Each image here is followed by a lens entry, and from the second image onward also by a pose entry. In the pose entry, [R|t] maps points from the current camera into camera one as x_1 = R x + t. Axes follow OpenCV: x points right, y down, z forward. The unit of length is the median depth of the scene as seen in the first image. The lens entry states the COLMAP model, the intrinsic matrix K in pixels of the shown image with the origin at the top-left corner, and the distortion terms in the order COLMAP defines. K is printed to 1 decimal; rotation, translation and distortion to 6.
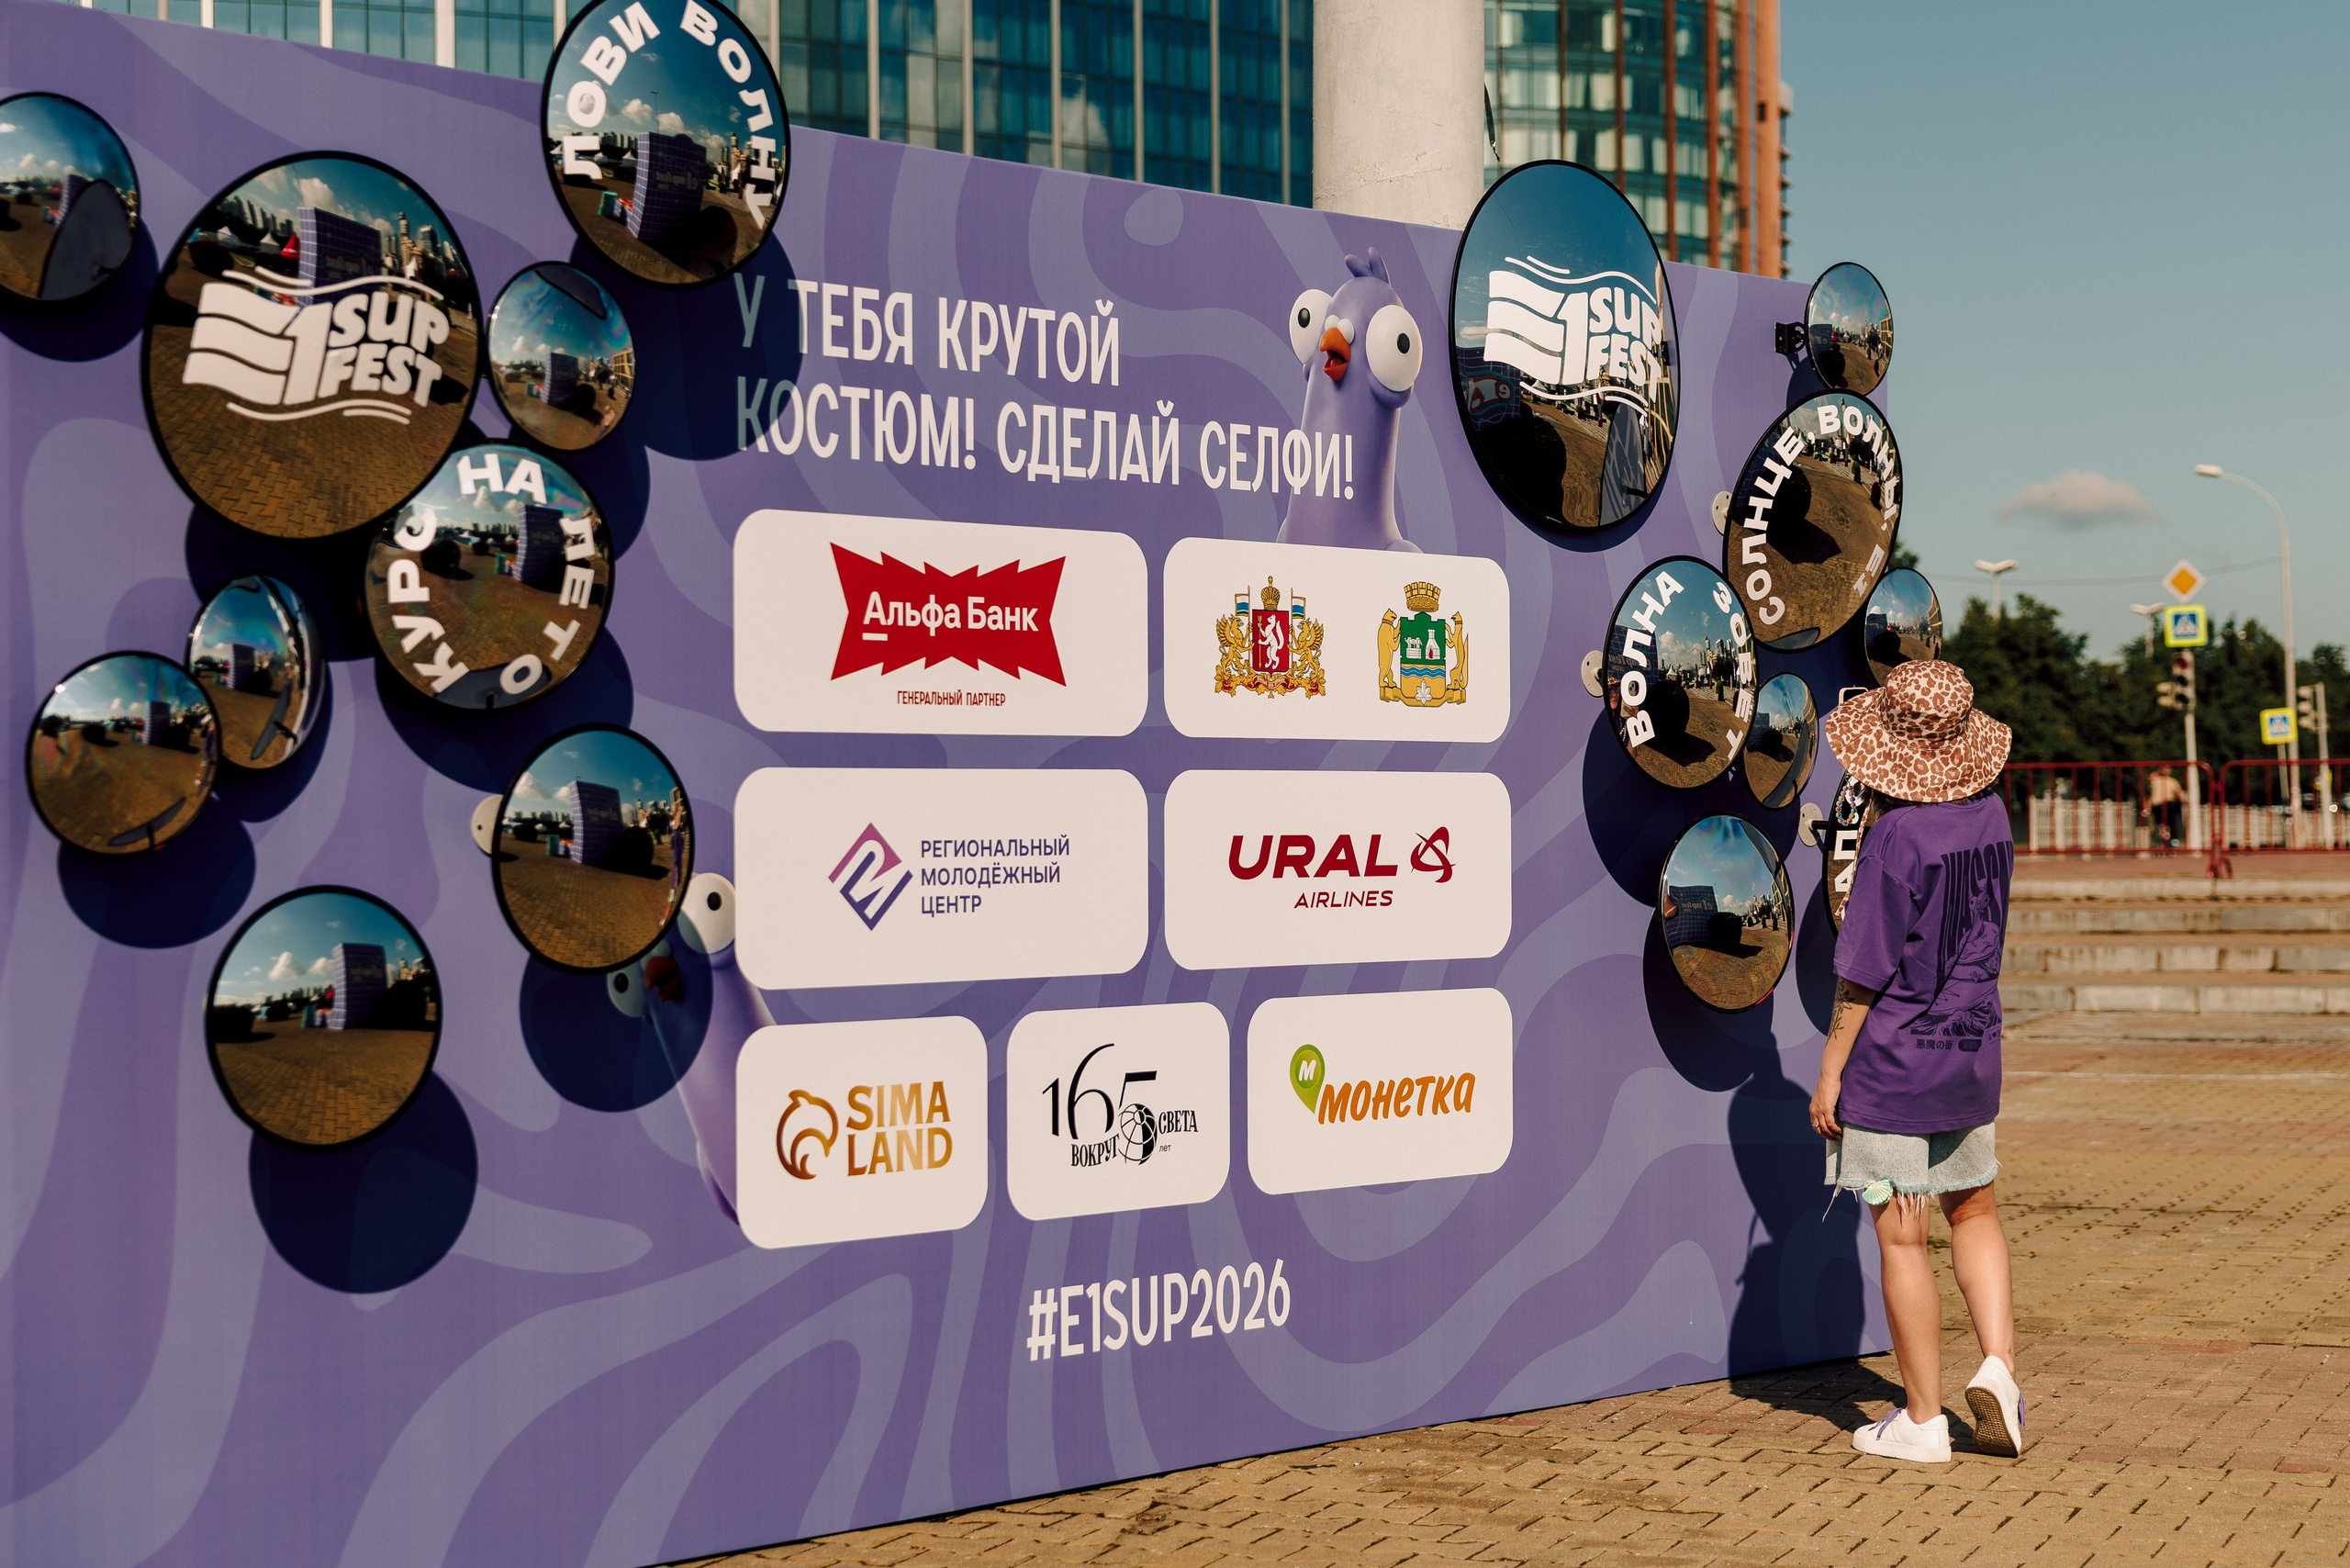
lens RADIAL K [[4692.0, 0, 1175.0], [0, 4692.0, 784.0], [0, 0, 1]] dist [-0.021225, 0.213638]
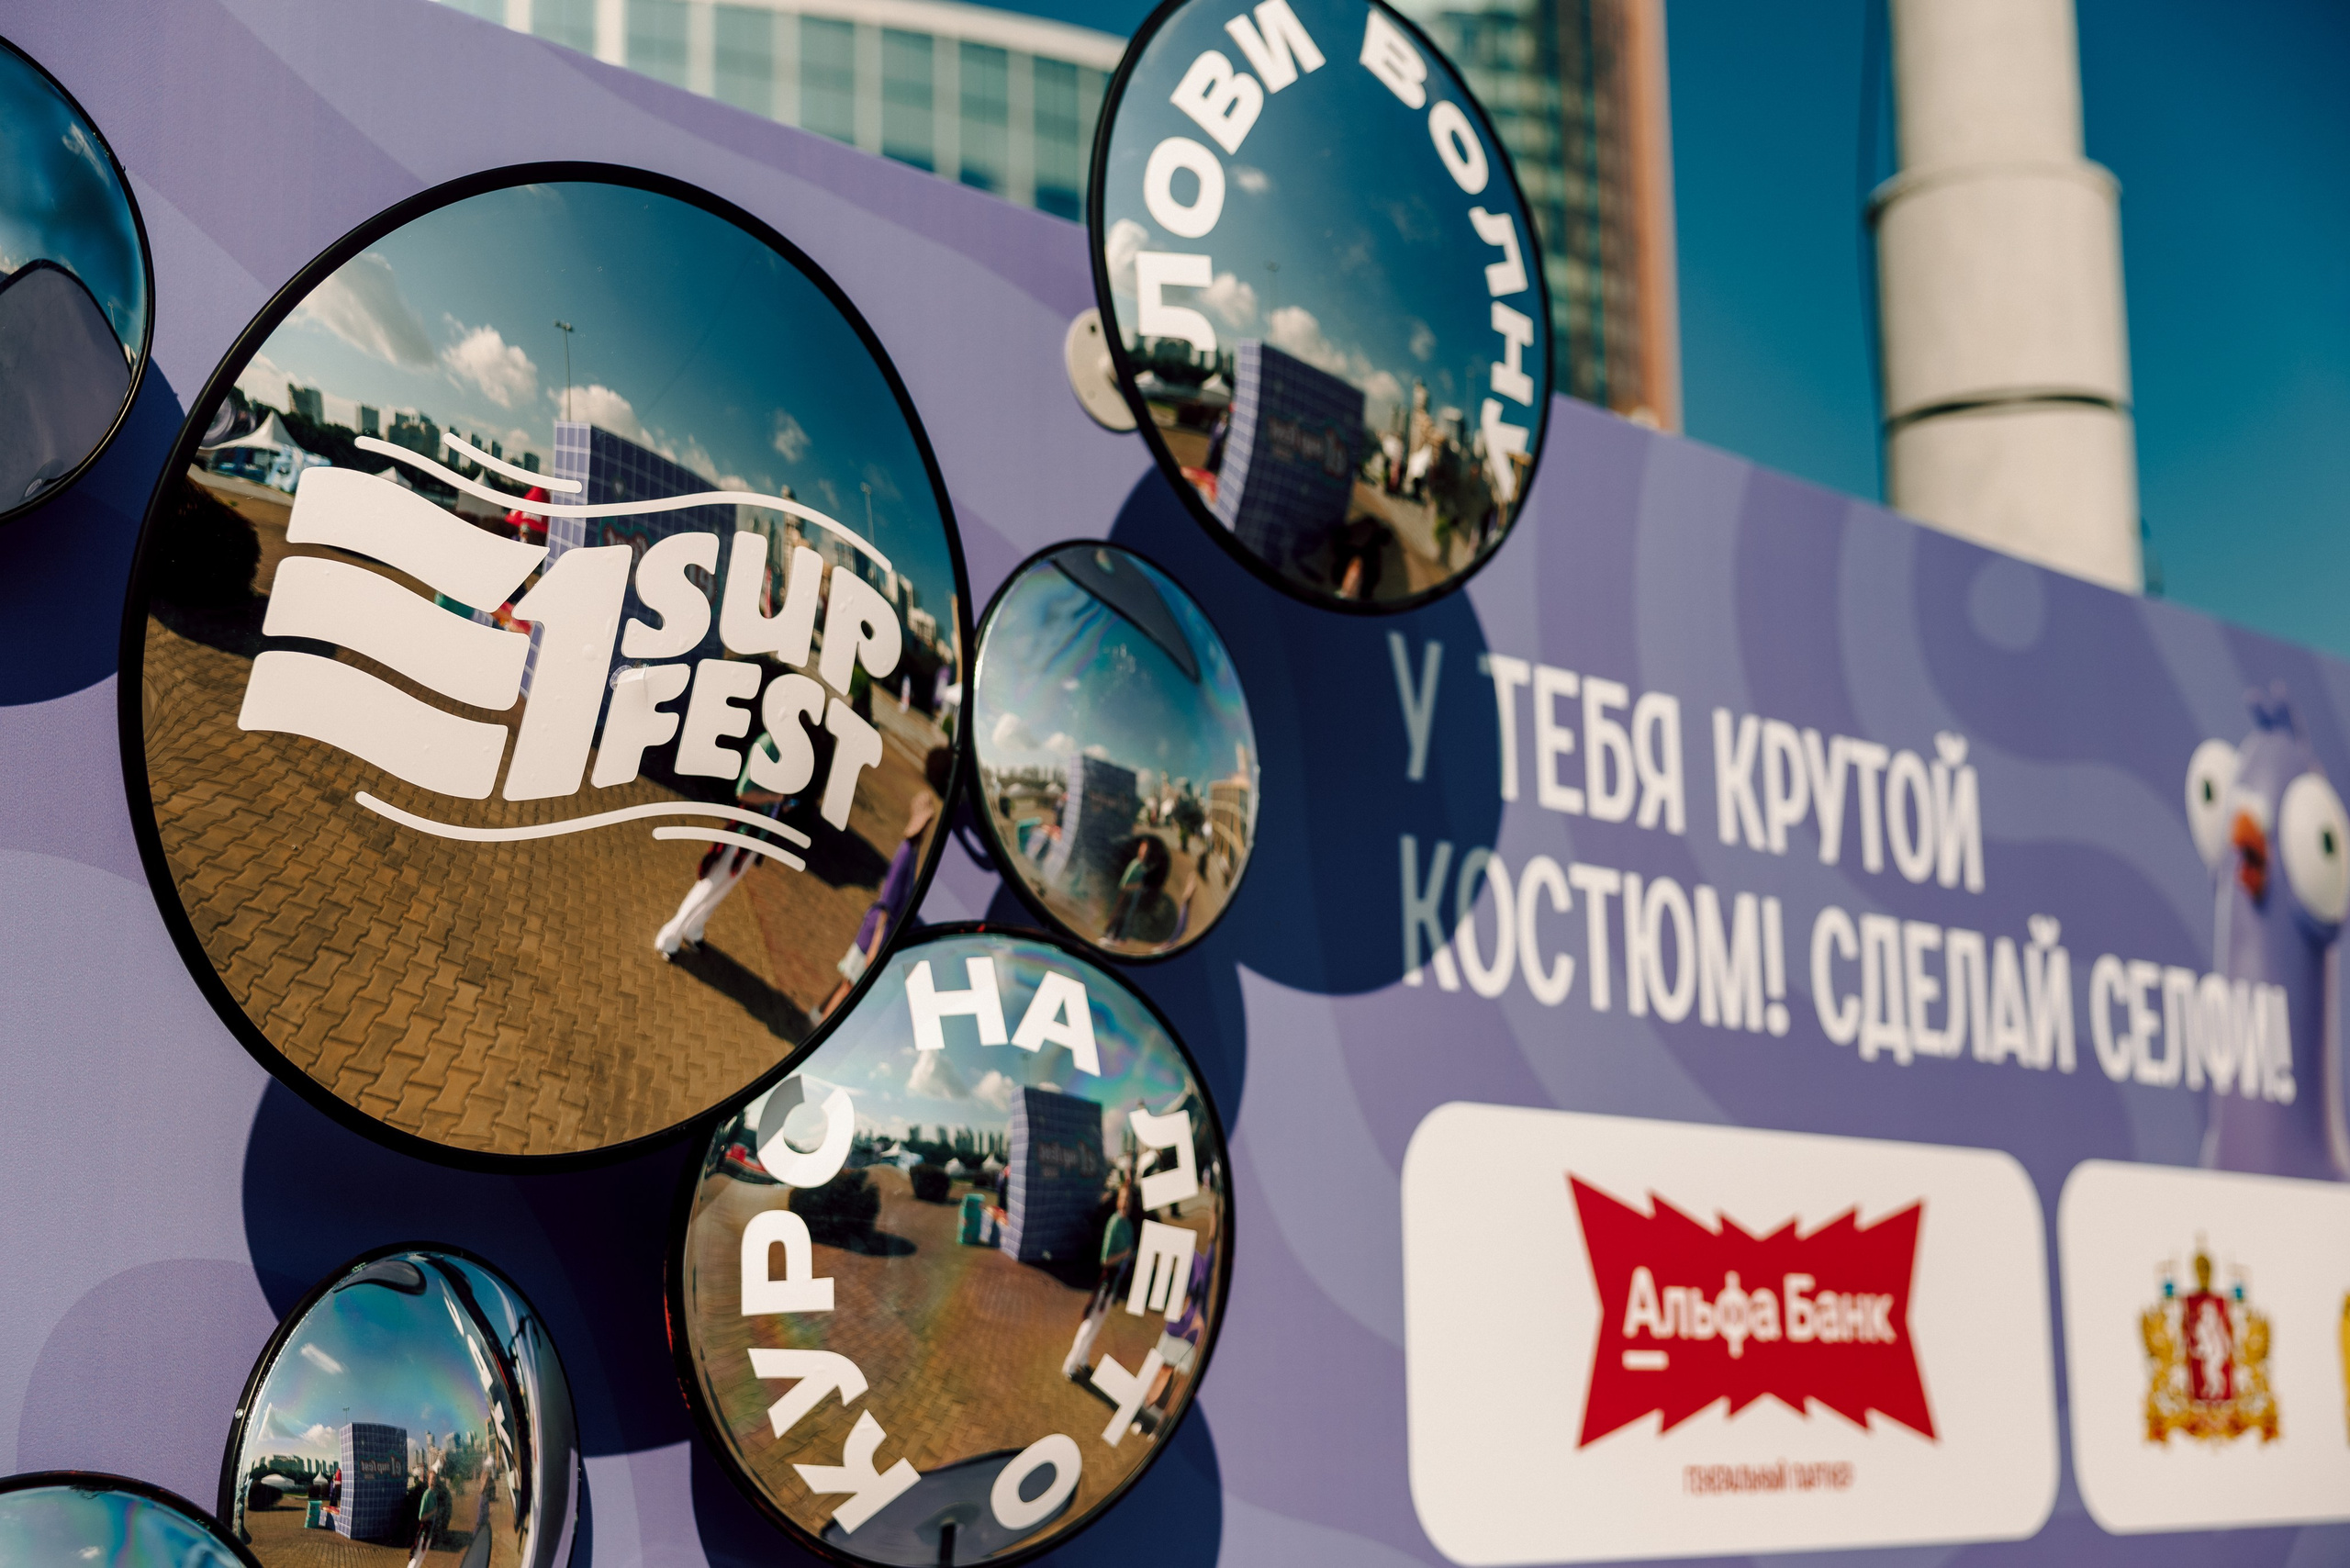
lens RADIAL K [[3626.7, 0, 1173.3], [0, 3626.7, 693.4], [0, 0, 1]] dist [-0.023113, 0.199320]
pose [[0.999938, -0.006107, 0.009353, -0.118483], [0.007773, 0.981760, -0.189967, -0.028278], [-0.008022, 0.190028, 0.981746, 0.607523]]
